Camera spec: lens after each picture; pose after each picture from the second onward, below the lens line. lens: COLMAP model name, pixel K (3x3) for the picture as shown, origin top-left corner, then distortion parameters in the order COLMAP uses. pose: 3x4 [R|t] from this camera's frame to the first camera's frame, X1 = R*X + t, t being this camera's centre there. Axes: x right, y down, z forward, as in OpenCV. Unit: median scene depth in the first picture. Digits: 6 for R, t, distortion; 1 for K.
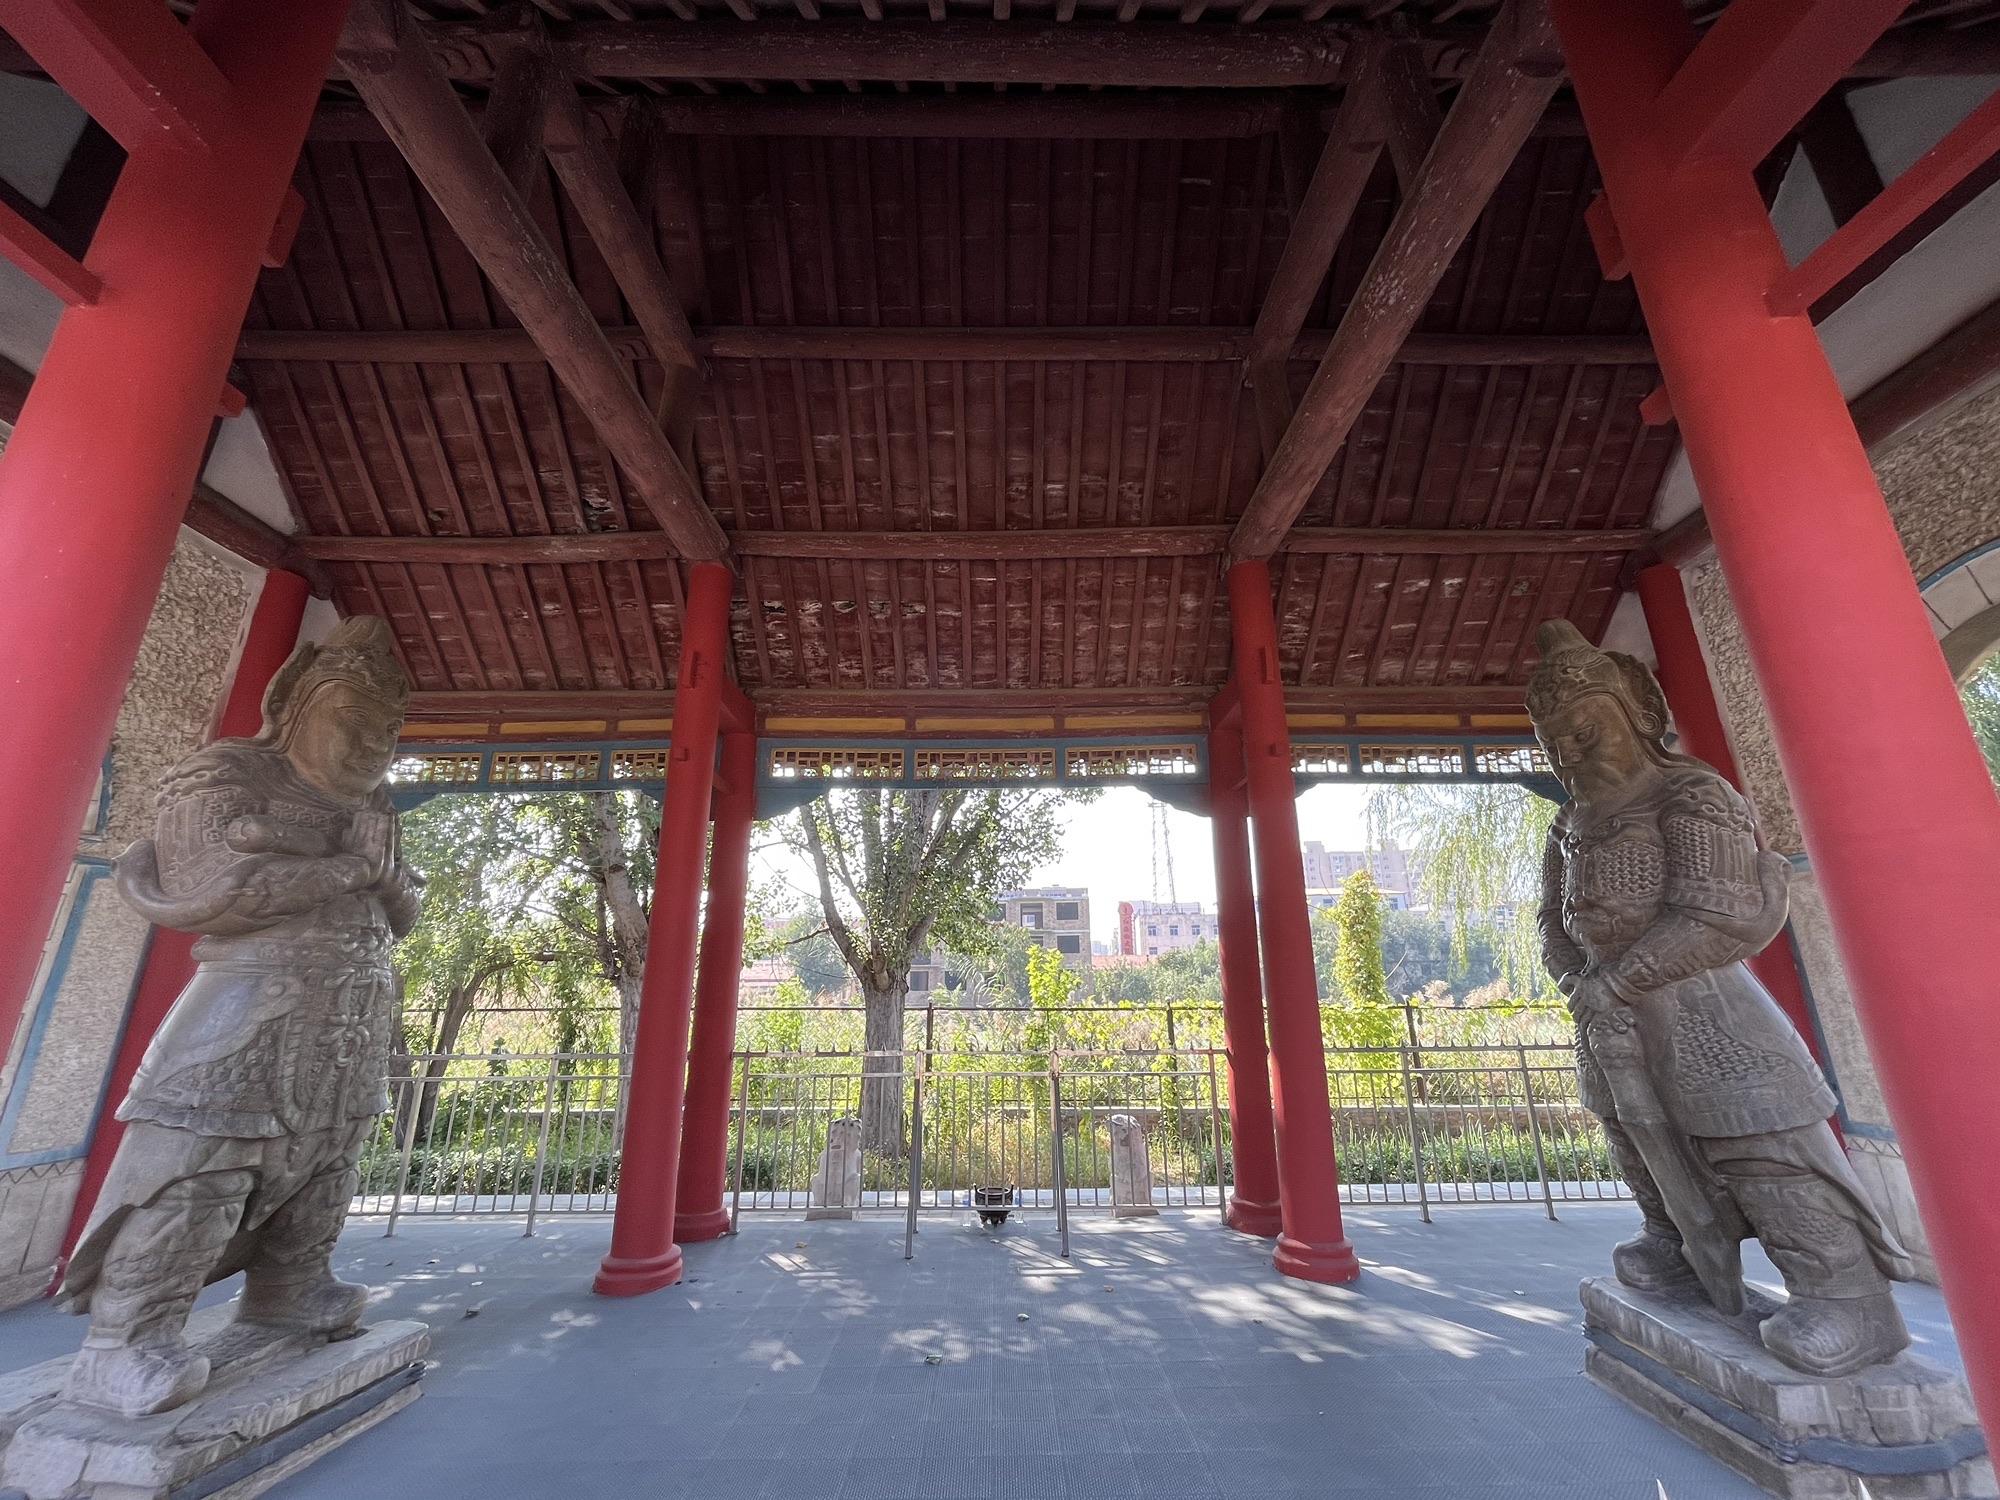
lens RADIAL K [[807.4, 0, 1010.1], [0, 807.4, 738.3], [0, 0, 1]] dist [-0.002549, 0.000446]
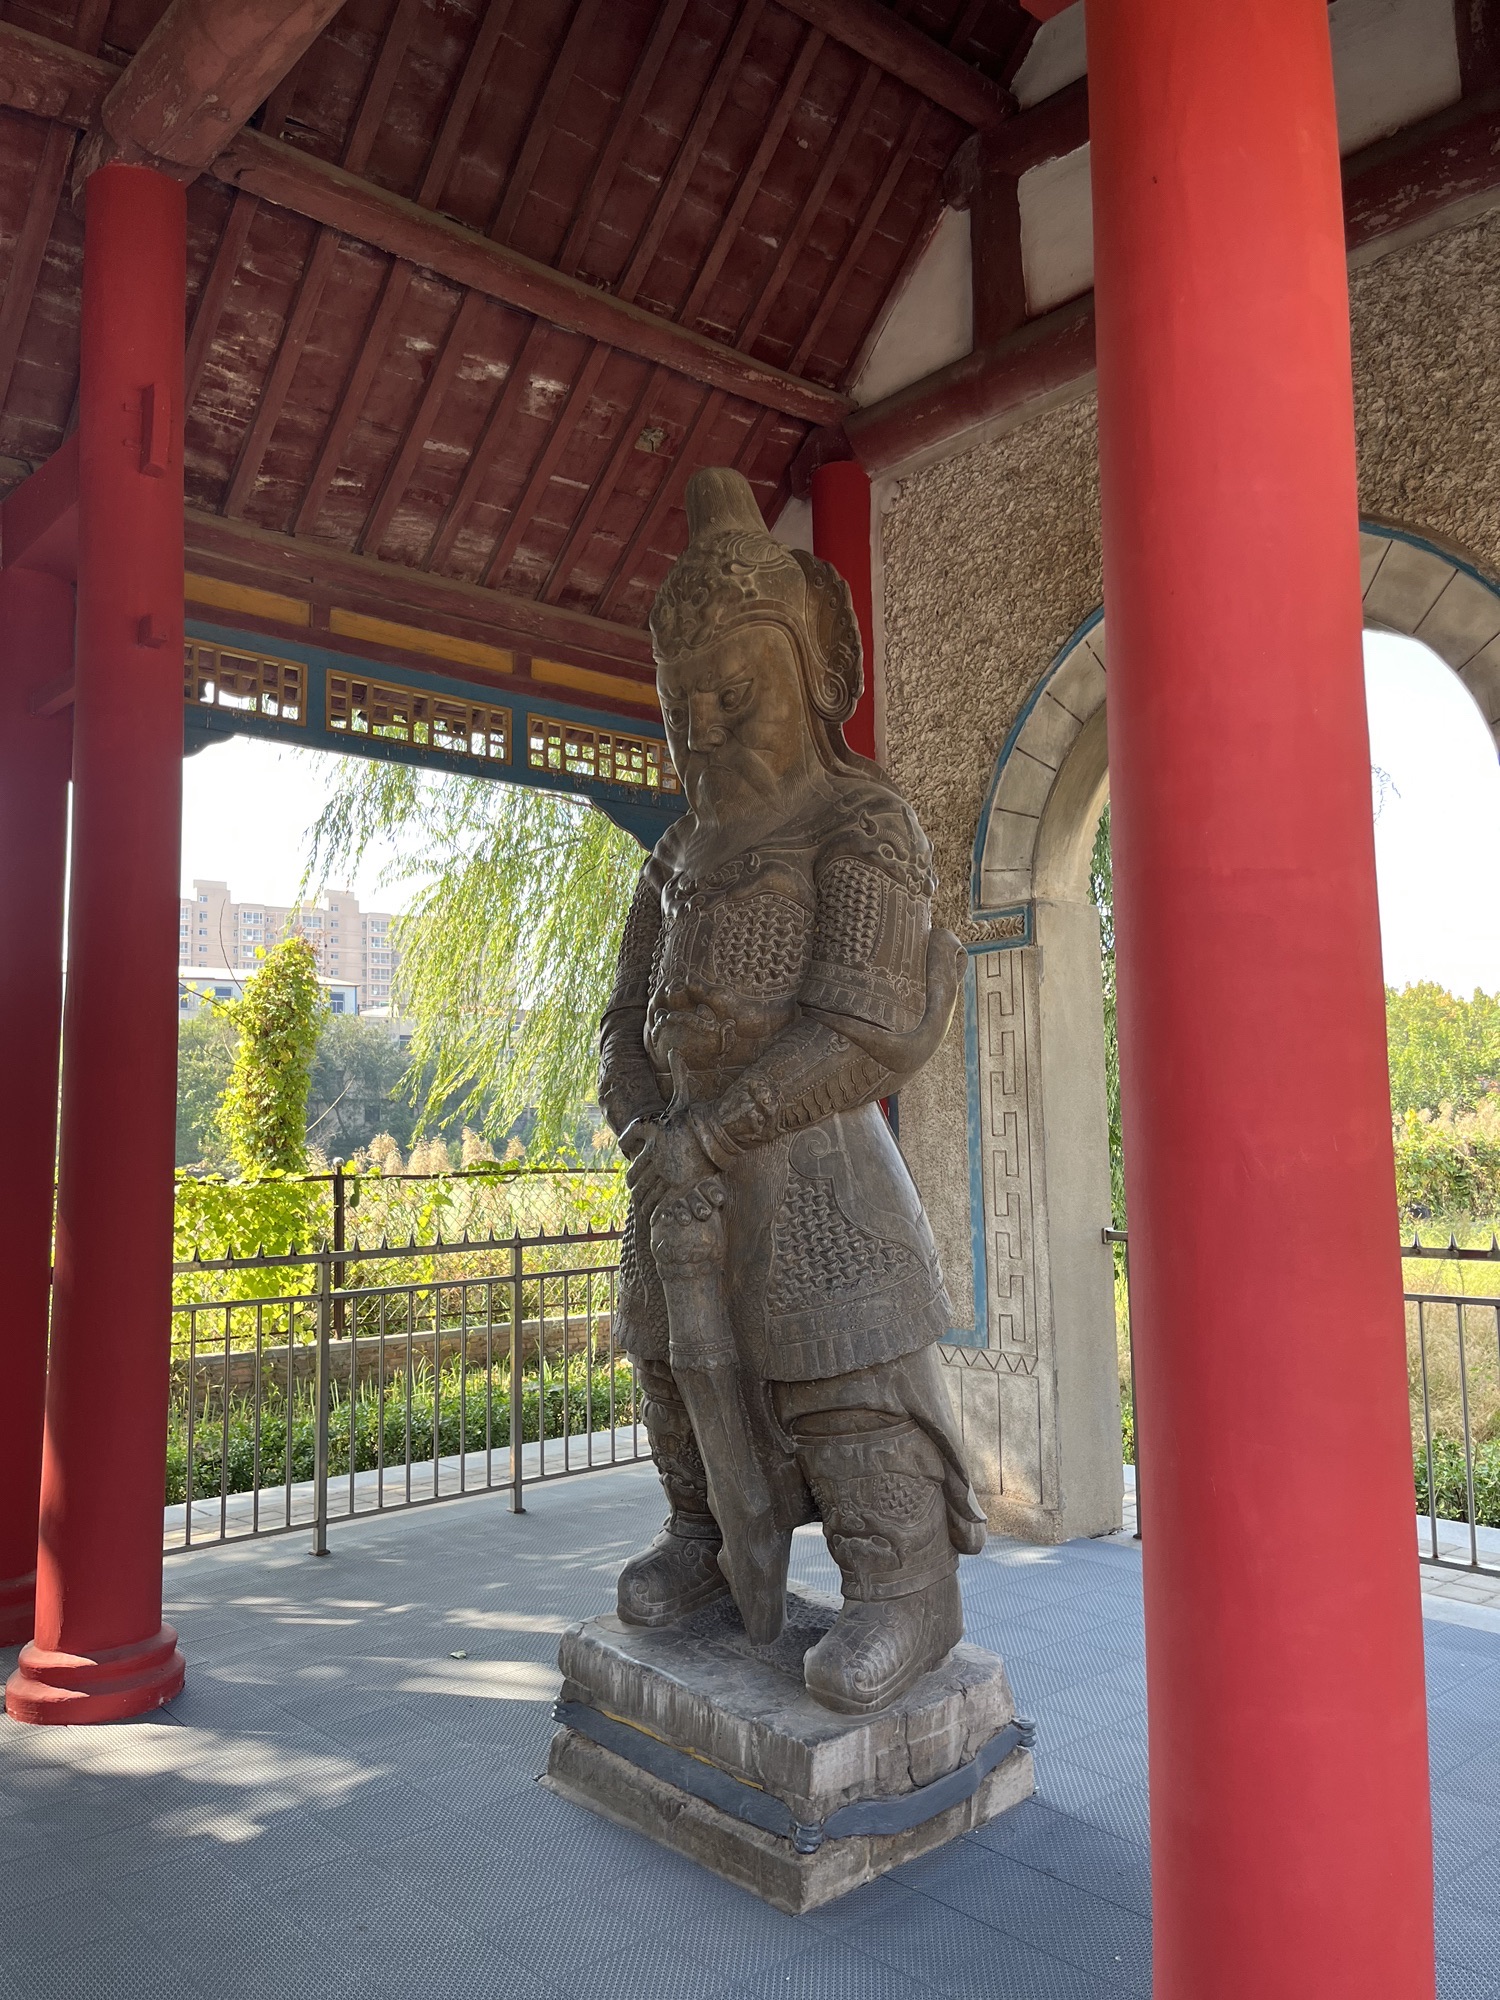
lens RADIAL K [[1518.3, 0, 753.4], [0, 1518.3, 1014.9], [0, 0, 1]] dist [0.067583, -0.092359]
pose [[0.761756, 0.048703, 0.646030, 0.074914], [-0.185631, 0.971769, 0.145624, 0.054560], [-0.620700, -0.230853, 0.749292, 0.183566]]
